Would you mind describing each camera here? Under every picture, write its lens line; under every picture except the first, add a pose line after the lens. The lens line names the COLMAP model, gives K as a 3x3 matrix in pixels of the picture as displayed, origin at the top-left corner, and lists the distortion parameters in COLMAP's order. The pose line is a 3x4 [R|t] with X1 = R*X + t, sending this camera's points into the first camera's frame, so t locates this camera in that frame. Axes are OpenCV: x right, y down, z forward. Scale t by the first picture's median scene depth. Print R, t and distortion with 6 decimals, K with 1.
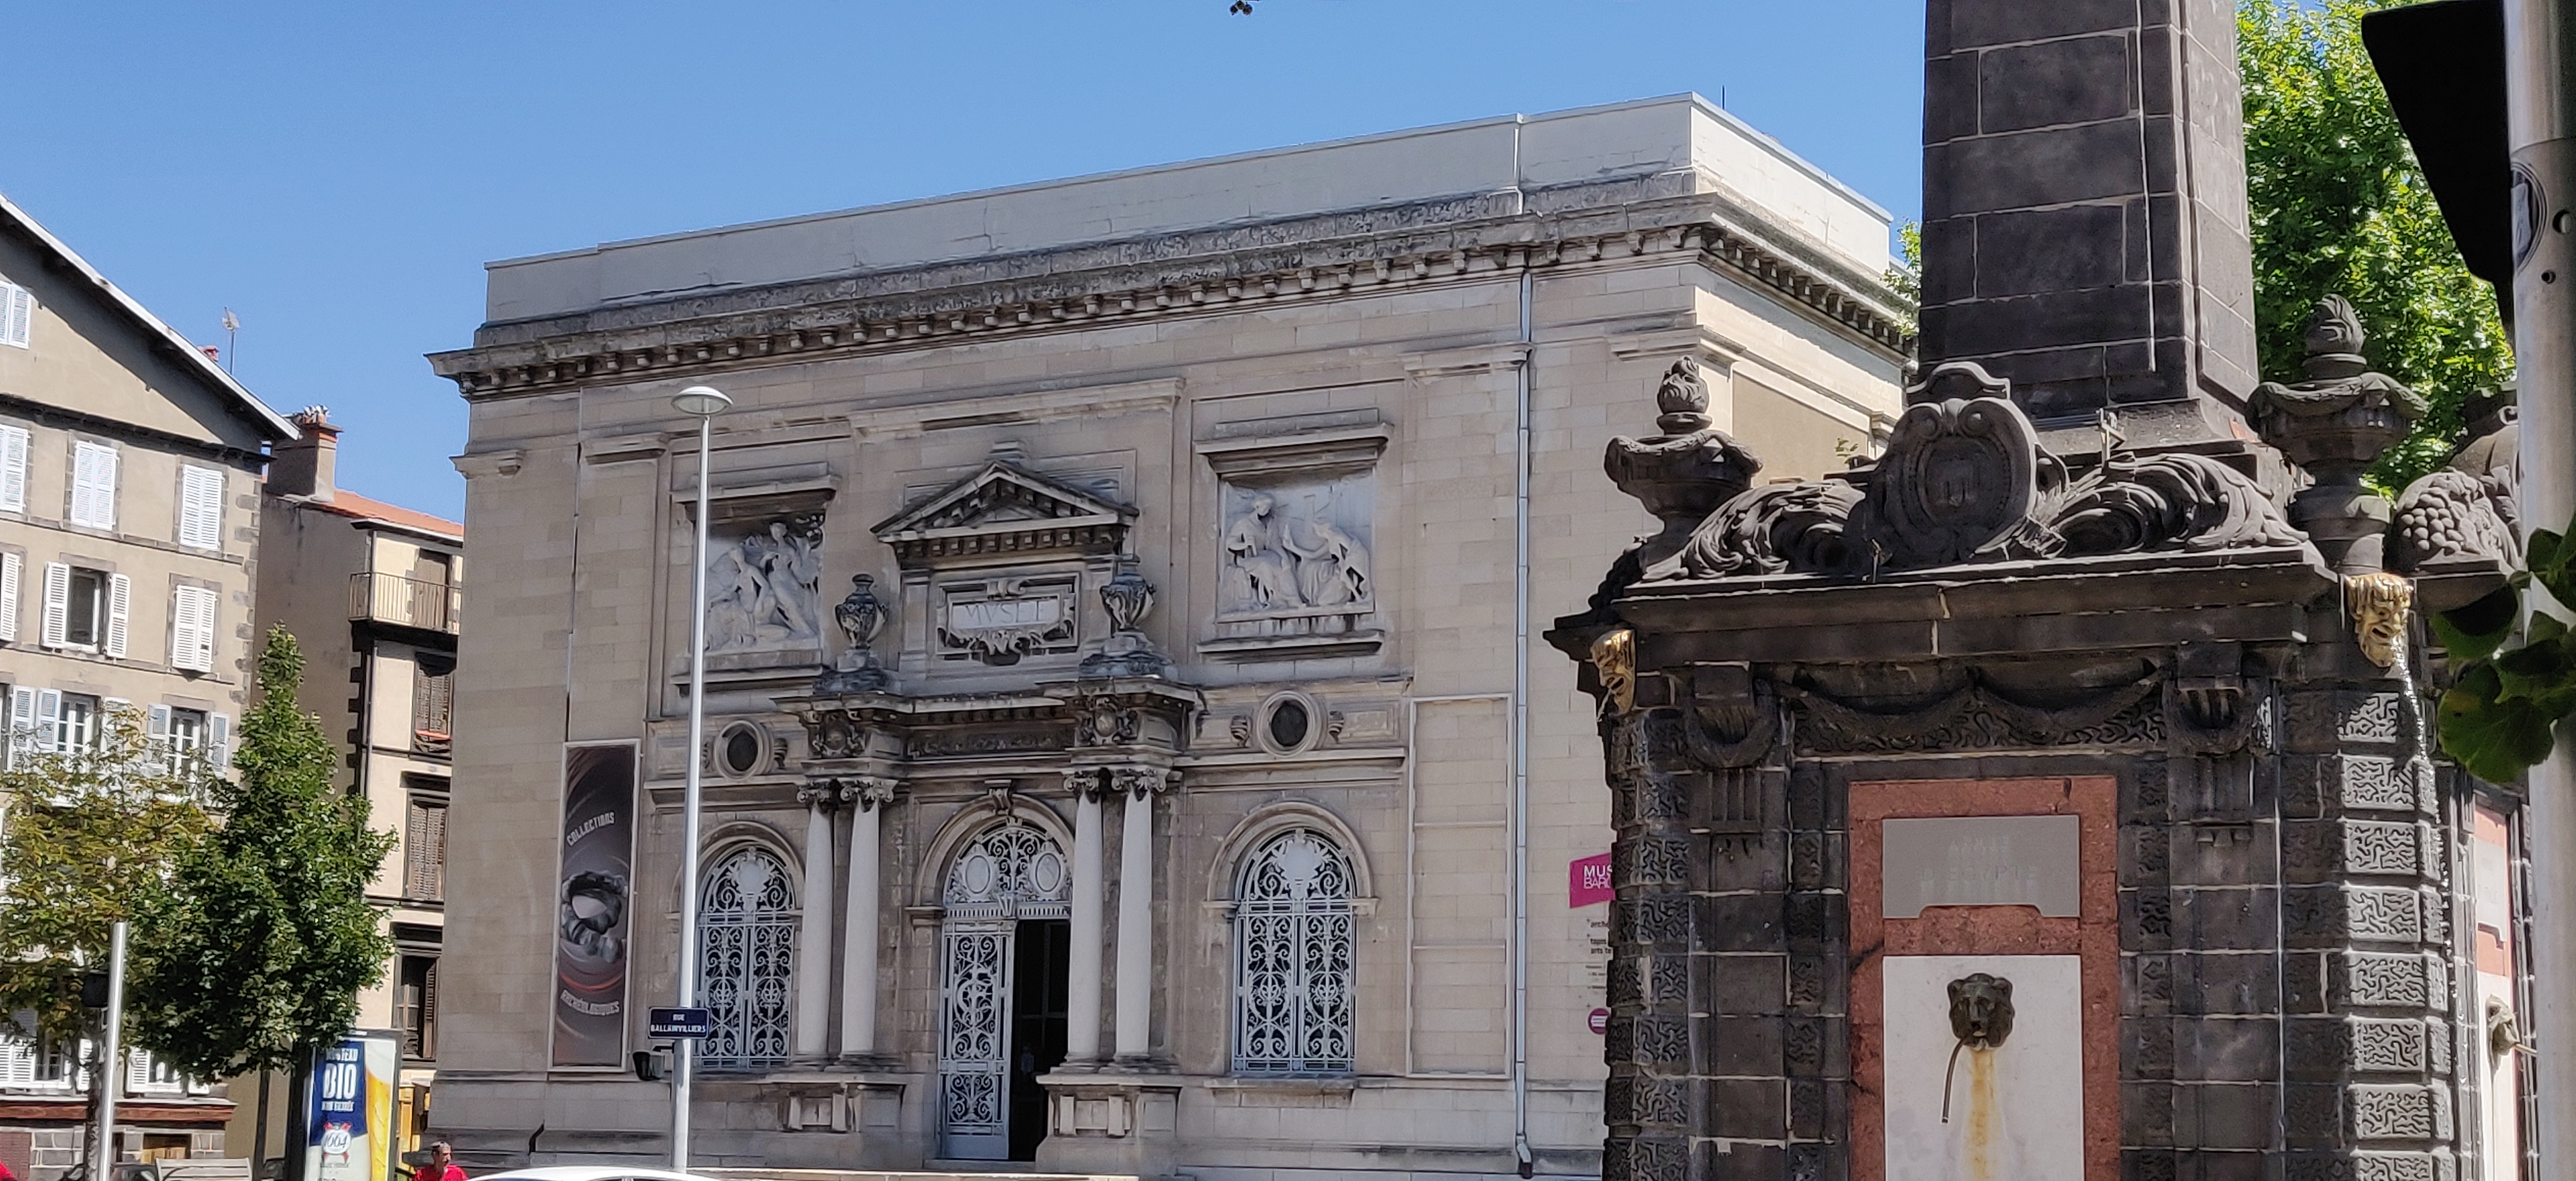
lens RADIAL K [[3790.2, 0, 1288.0], [0, 3790.2, 590.5], [0, 0, 1]] dist [0.016685, -0.049692]
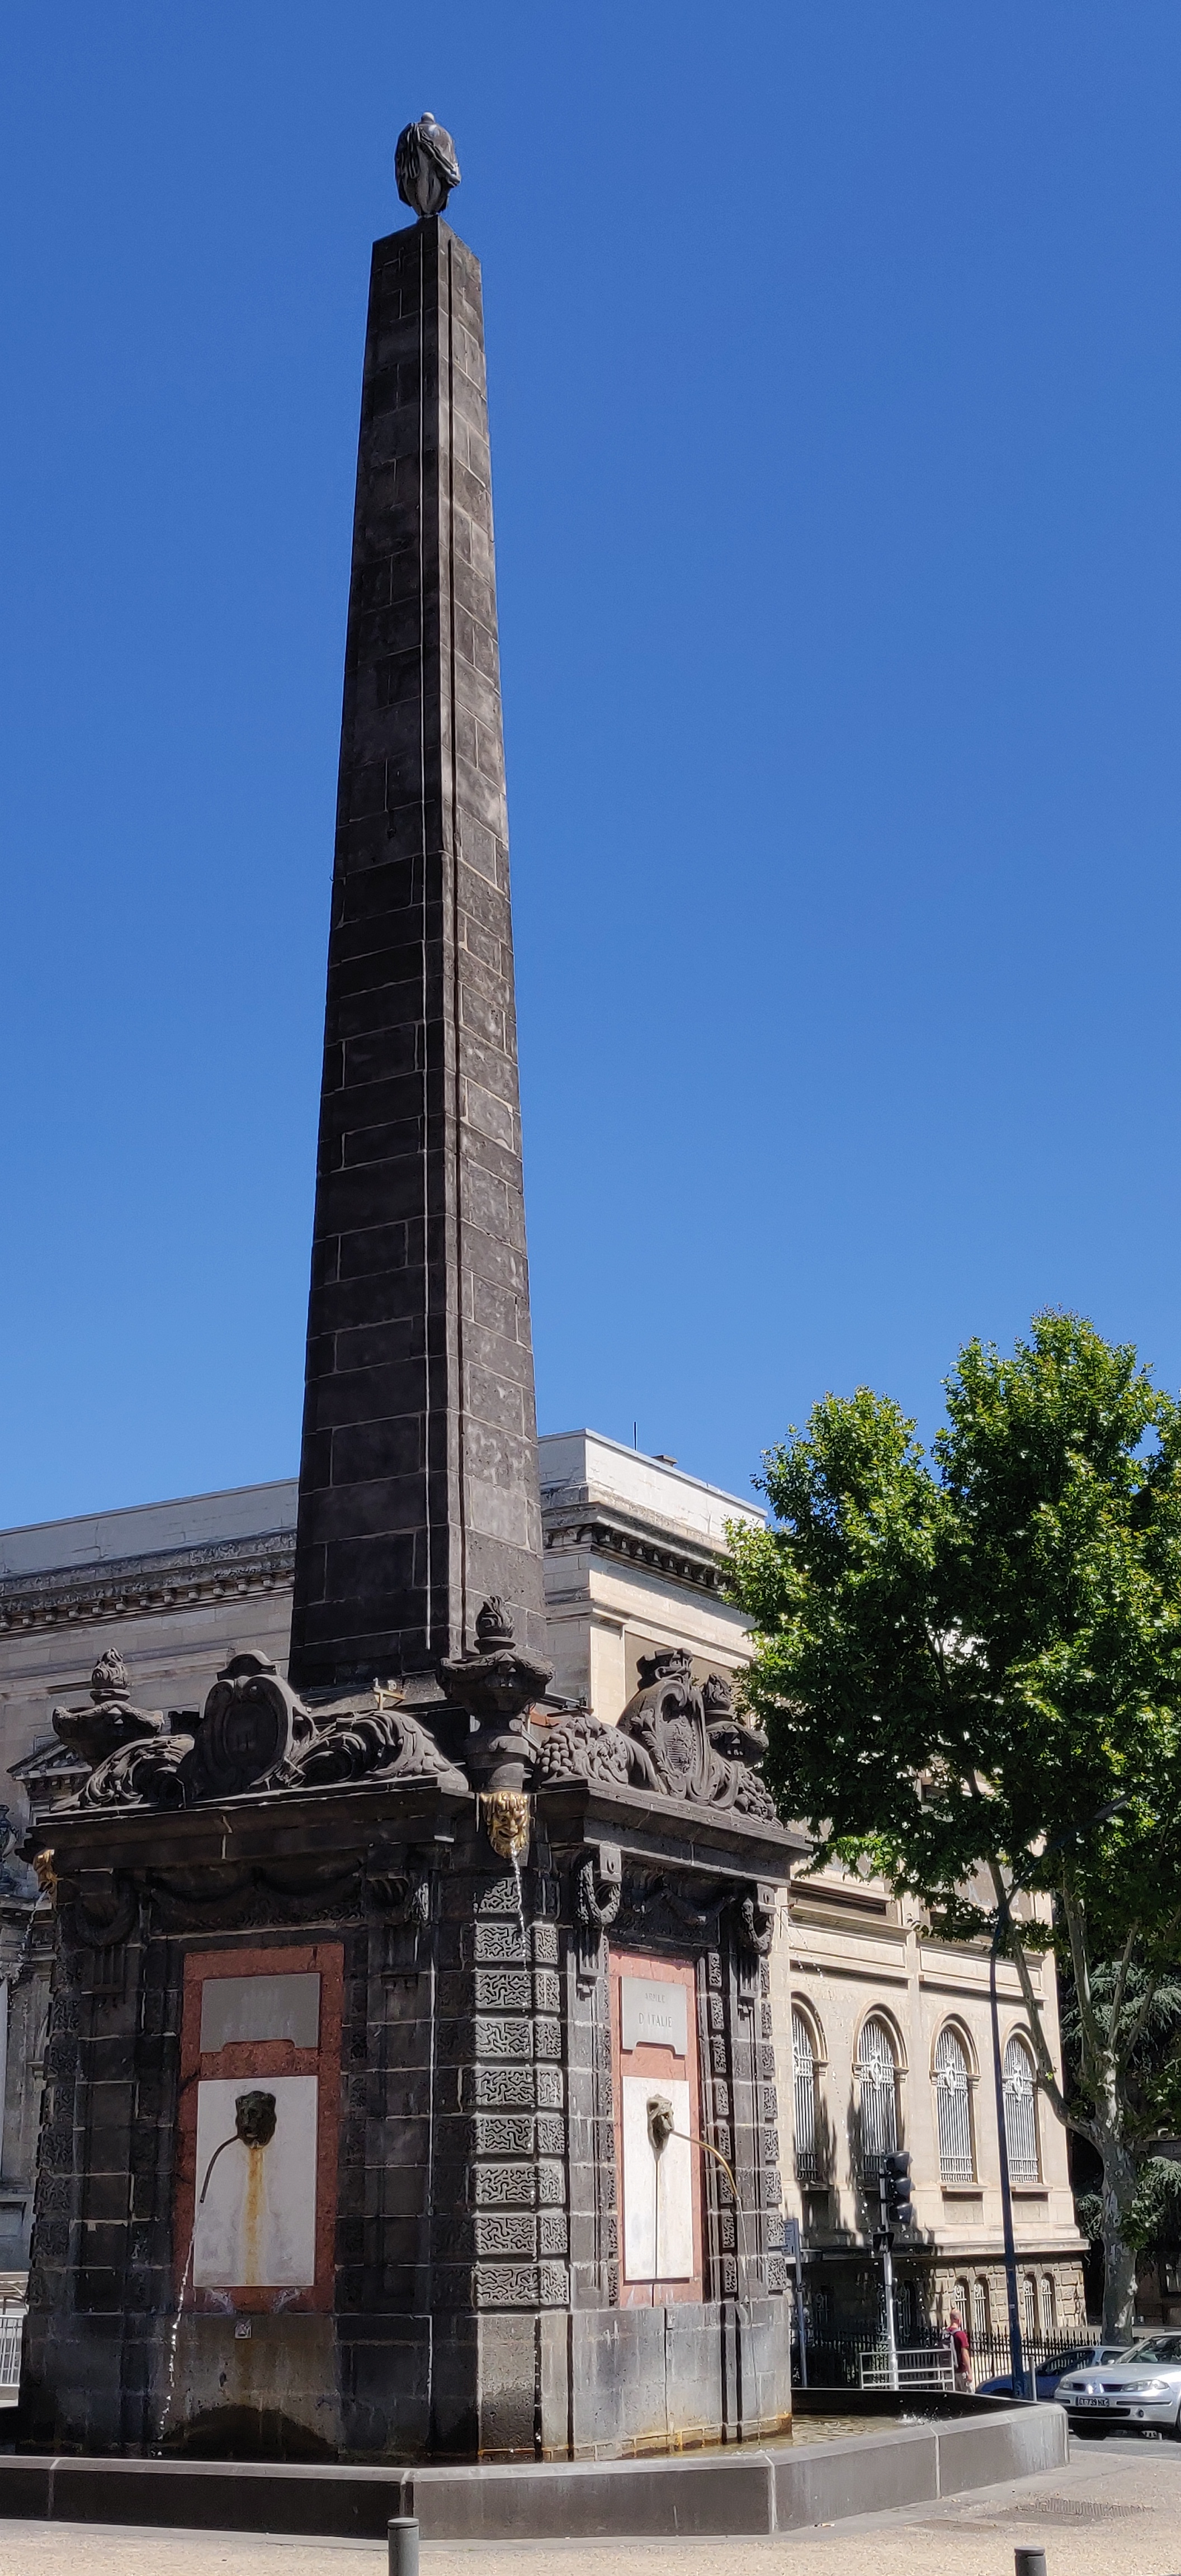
lens RADIAL K [[2861.2, 0, 590.5], [0, 2861.2, 1288.0], [0, 0, 1]] dist [0.122684, -0.618263]
pose [[0.999463, -0.028622, 0.015933, 0.290679], [0.030963, 0.984217, -0.174237, -0.001653], [-0.010695, 0.174637, 0.984575, -0.094489]]
